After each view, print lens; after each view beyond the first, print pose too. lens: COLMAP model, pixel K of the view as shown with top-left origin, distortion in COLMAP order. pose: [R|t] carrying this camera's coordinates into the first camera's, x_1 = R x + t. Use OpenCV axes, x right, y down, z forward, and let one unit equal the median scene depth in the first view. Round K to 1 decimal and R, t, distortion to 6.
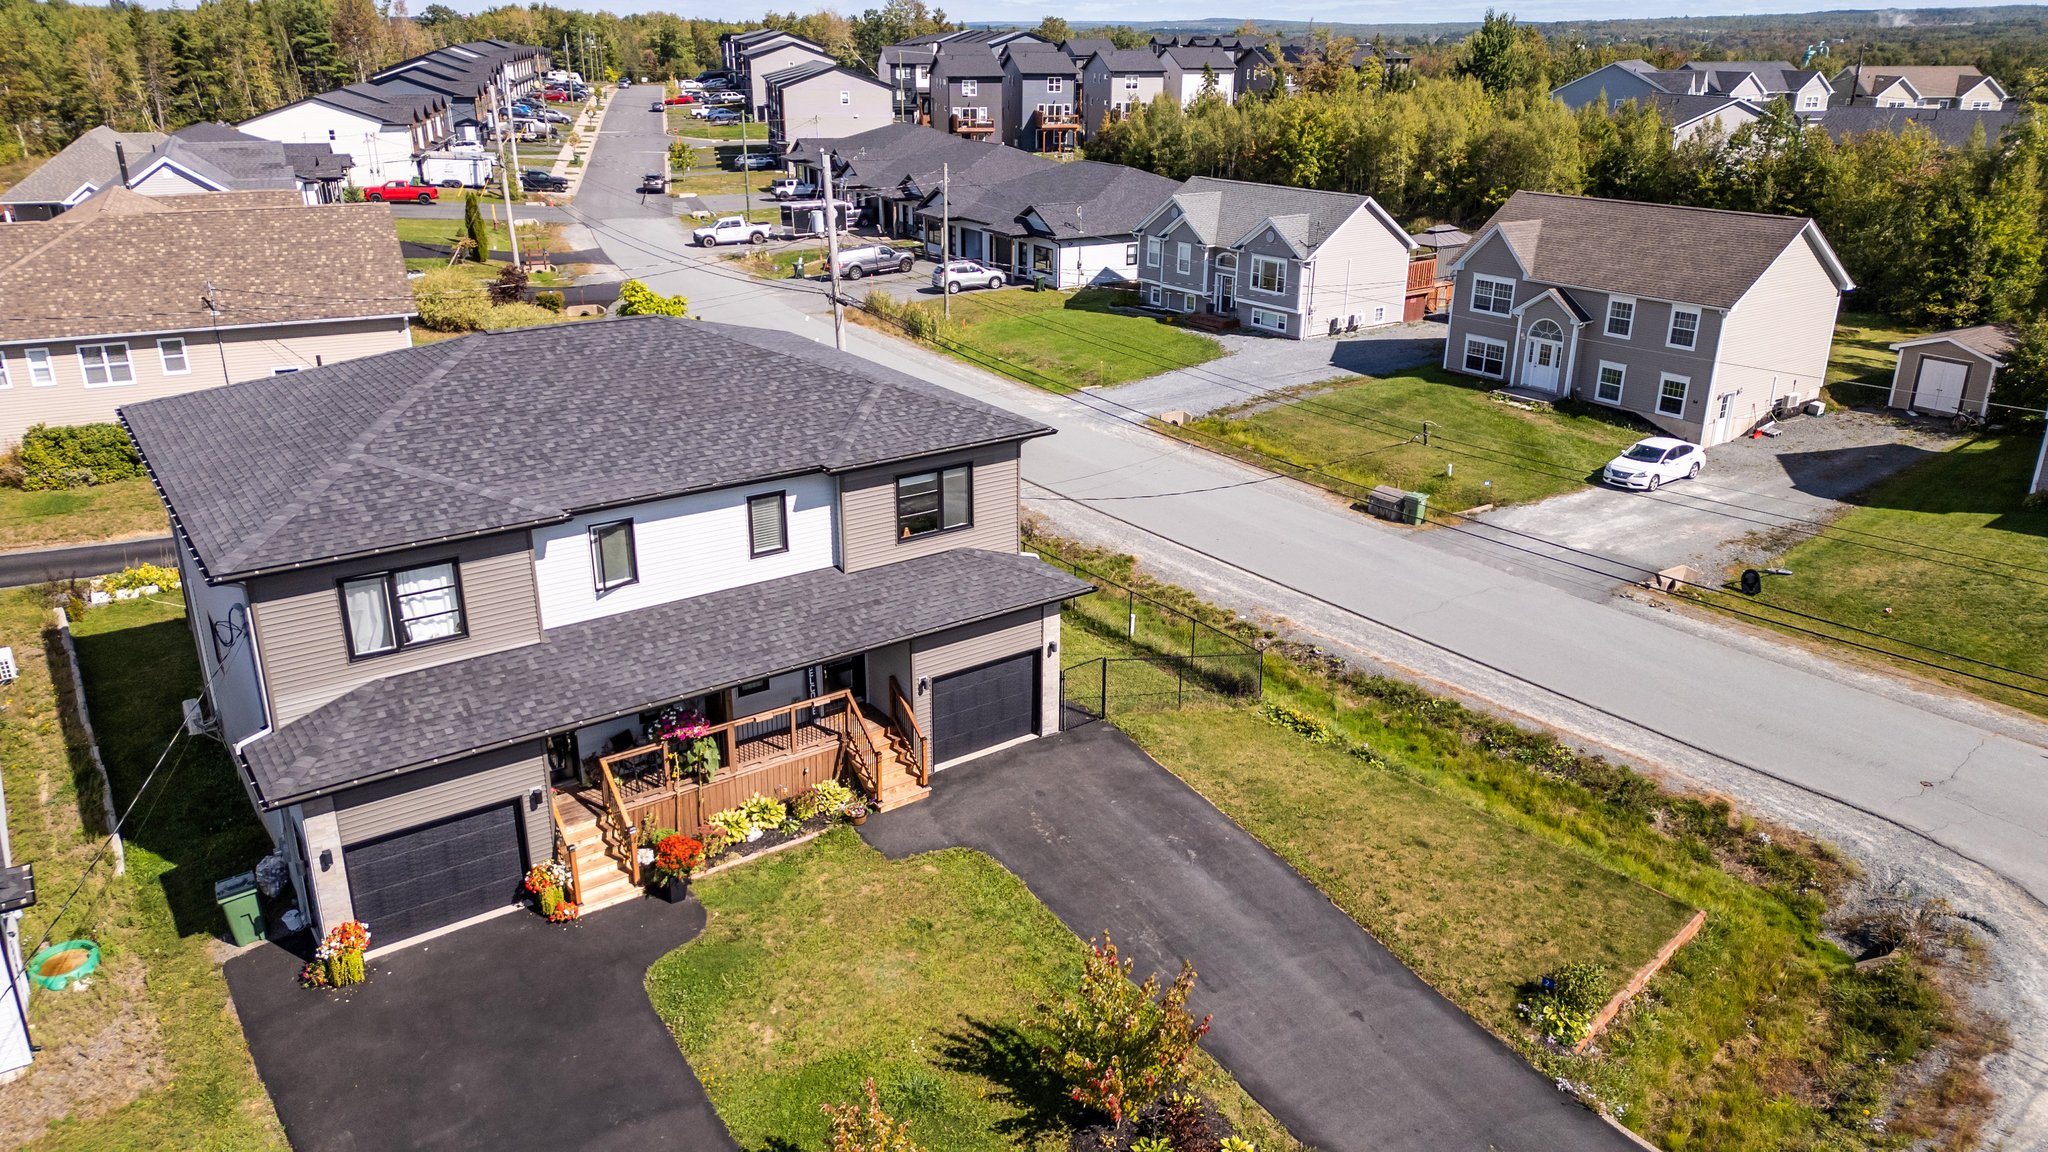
lens RADIAL K [[1430.1, 0, 1022.9], [0, 1430.1, 576.1], [0, 0, 1]] dist [0.070073, -0.062775]
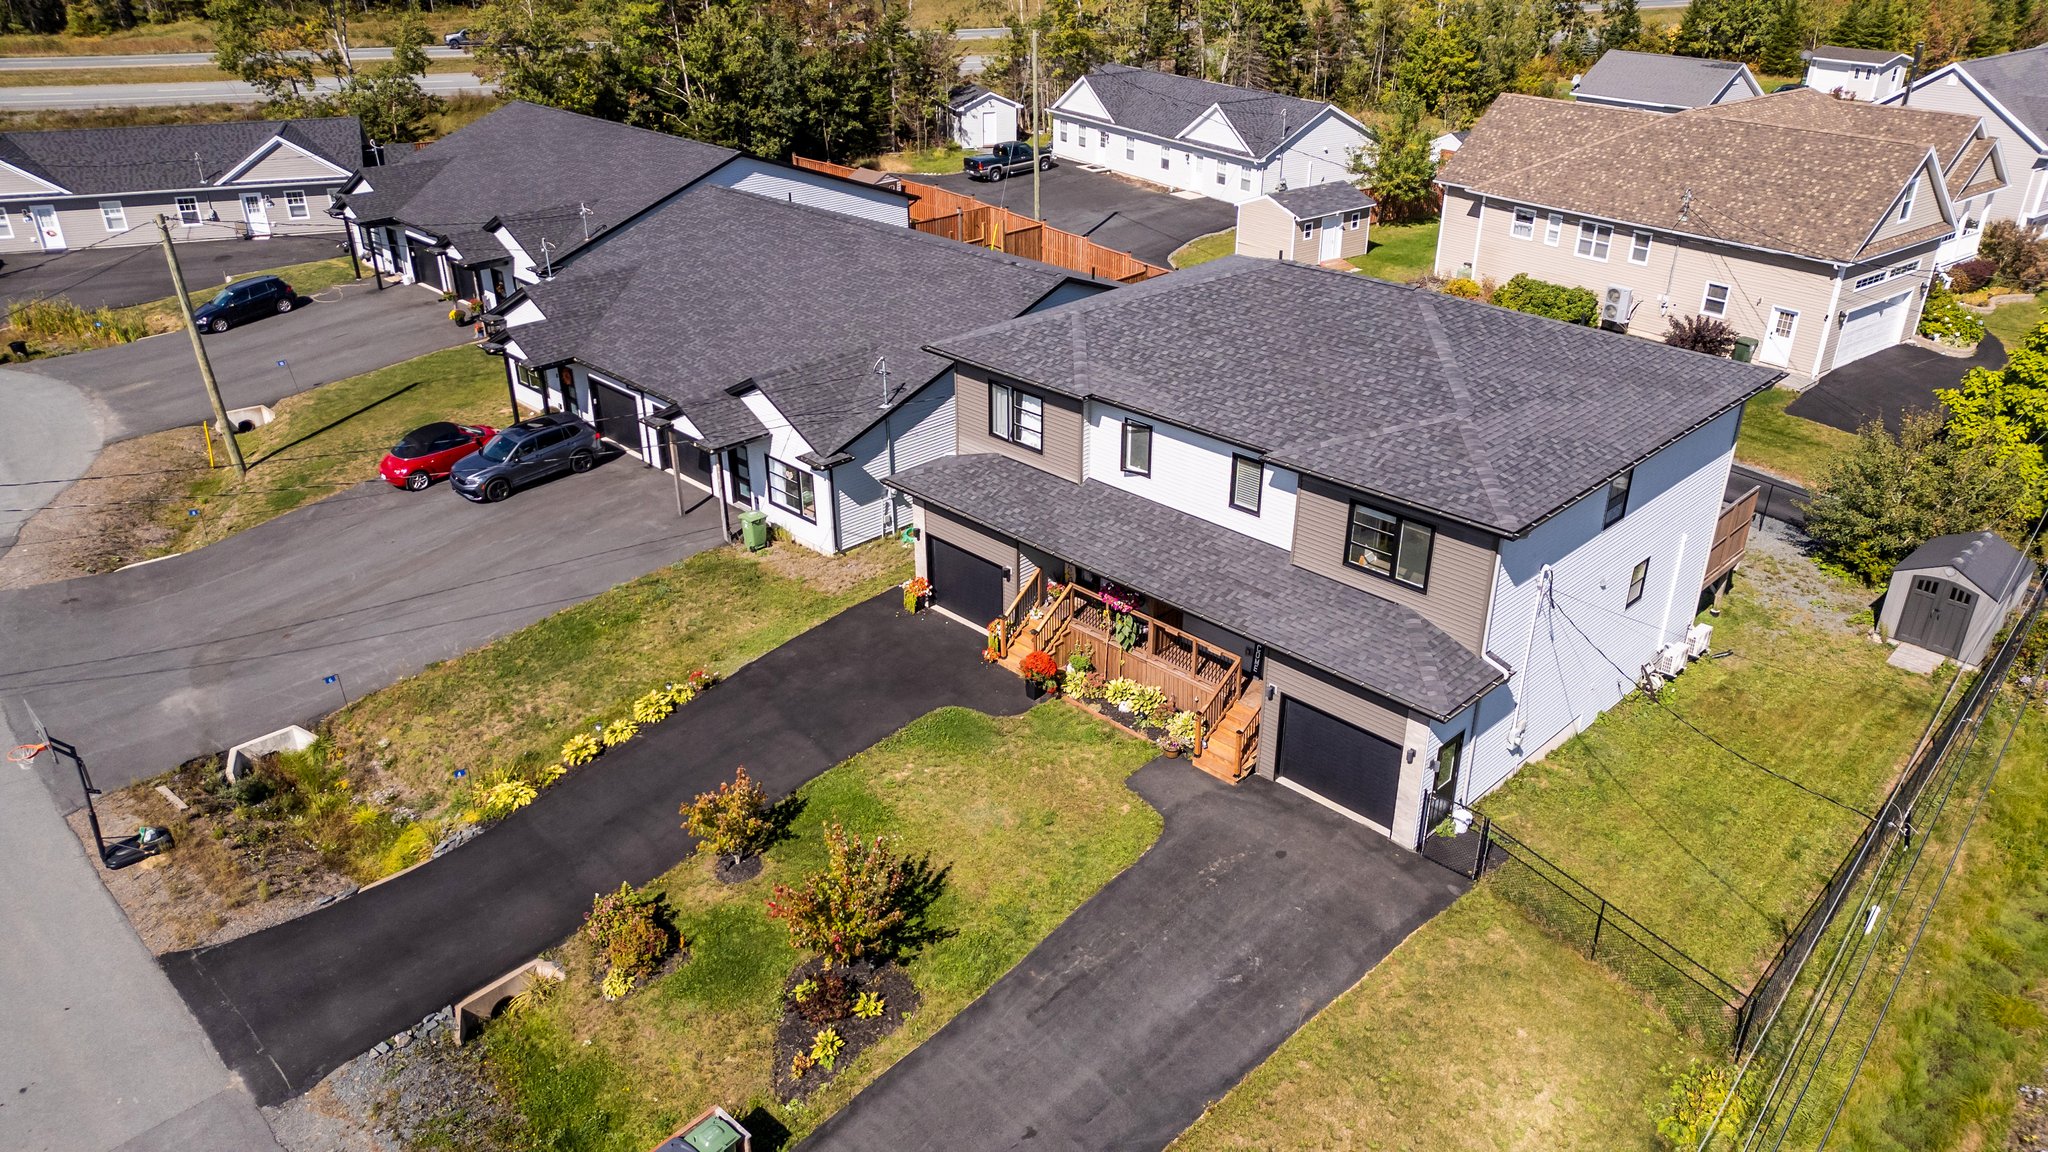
lens RADIAL K [[1424.3, 0, 1023.0], [0, 1424.3, 580.0], [0, 0, 1]] dist [0.088482, -0.093808]
pose [[0.163114, 0.440783, -0.882669, 0.444882], [-0.348101, 0.862826, 0.366546, -0.176865], [0.923157, 0.247469, 0.294176, 0.303075]]
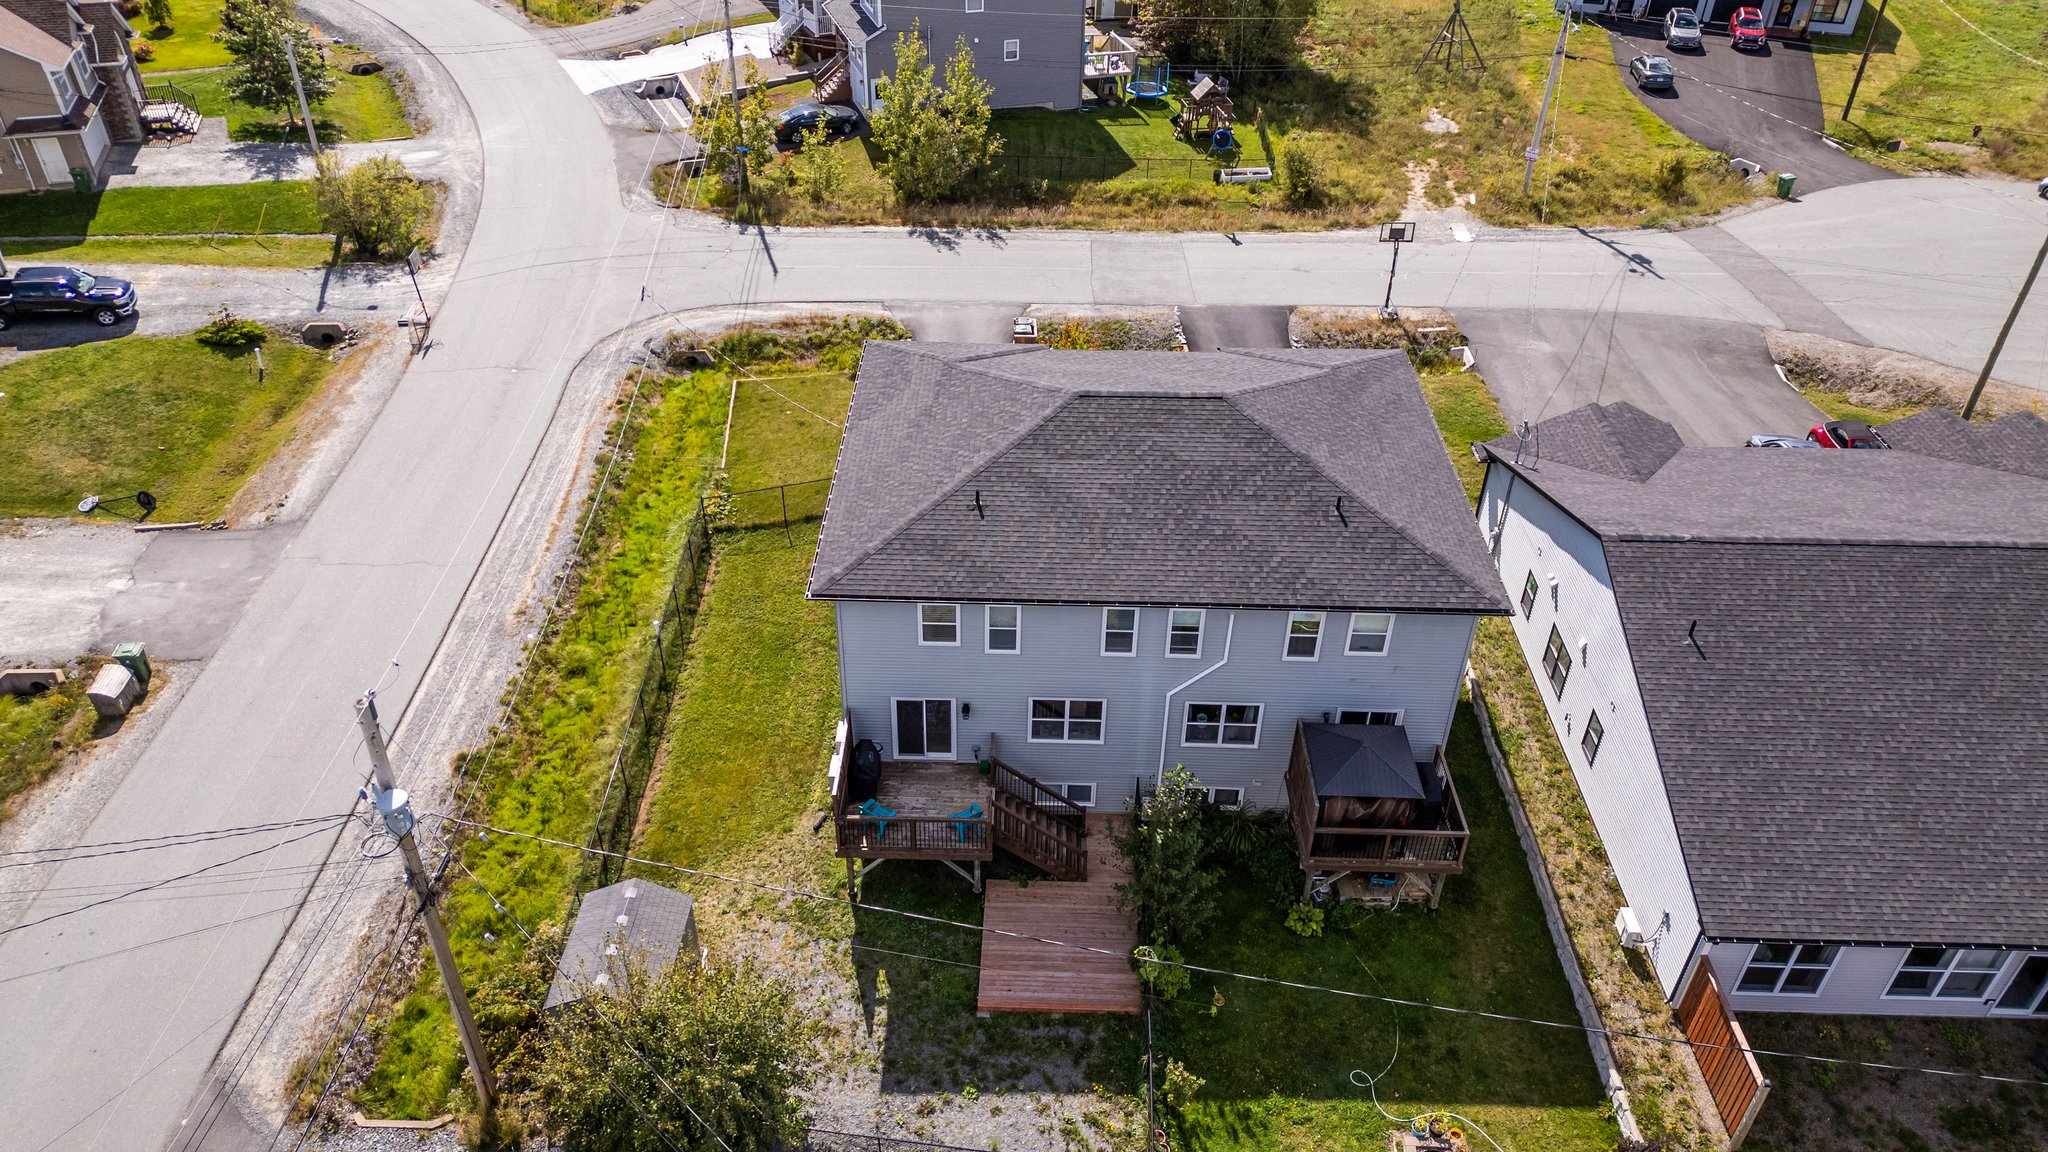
lens RADIAL K [[1430.1, 0, 1022.9], [0, 1430.1, 576.1], [0, 0, 1]] dist [0.070073, -0.062775]
pose [[-0.802813, -0.369947, 0.467579, -0.512273], [0.193337, 0.580325, 0.791103, -0.638323], [-0.564014, 0.725508, -0.394368, 0.997032]]
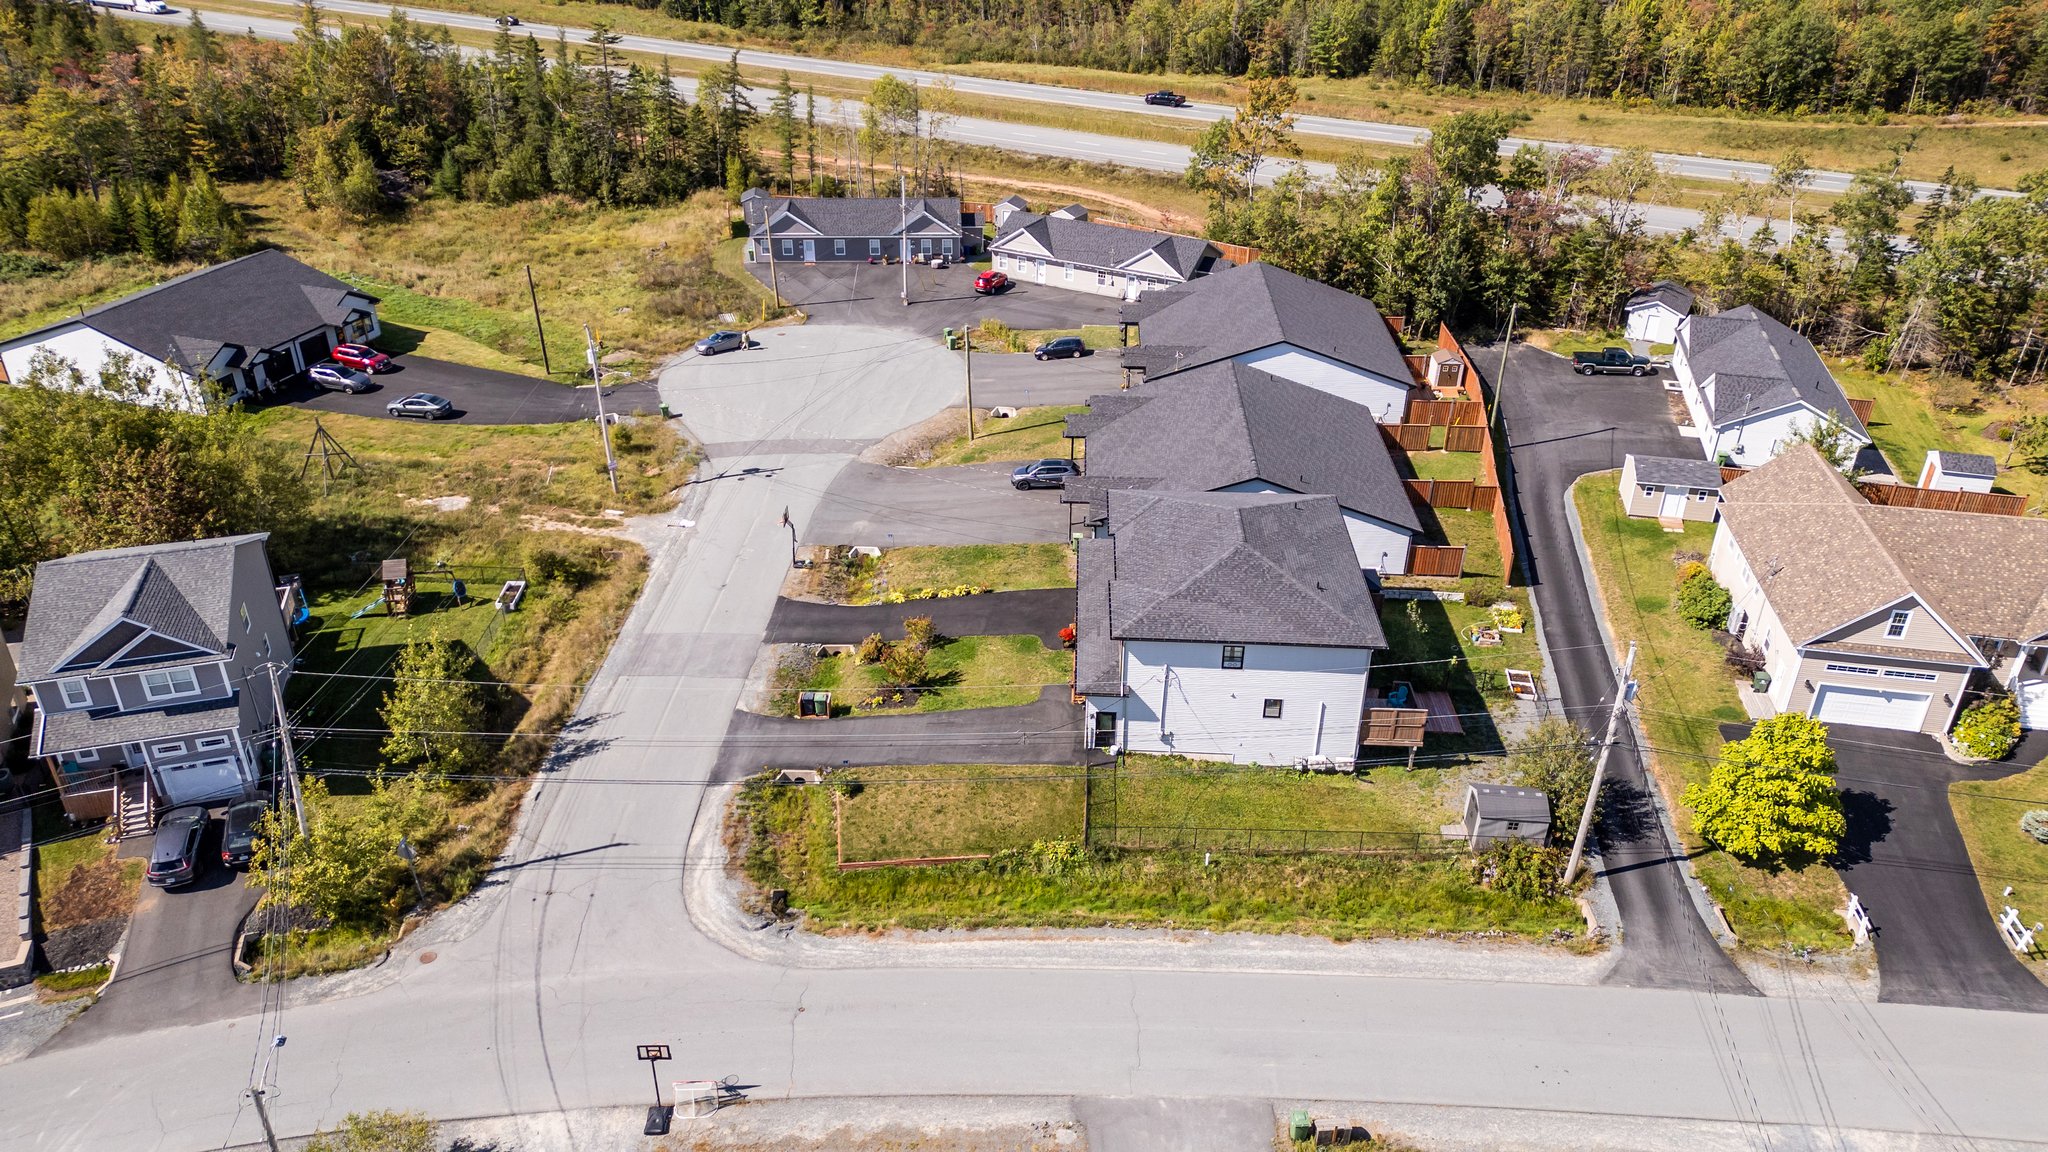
lens RADIAL K [[1424.3, 0, 1023.0], [0, 1424.3, 580.0], [0, 0, 1]] dist [0.088482, -0.093808]
pose [[-0.615287, 0.374239, -0.693806, 0.958104], [-0.294558, 0.707228, 0.642701, -0.923360], [0.731203, 0.599811, -0.324913, 0.947600]]
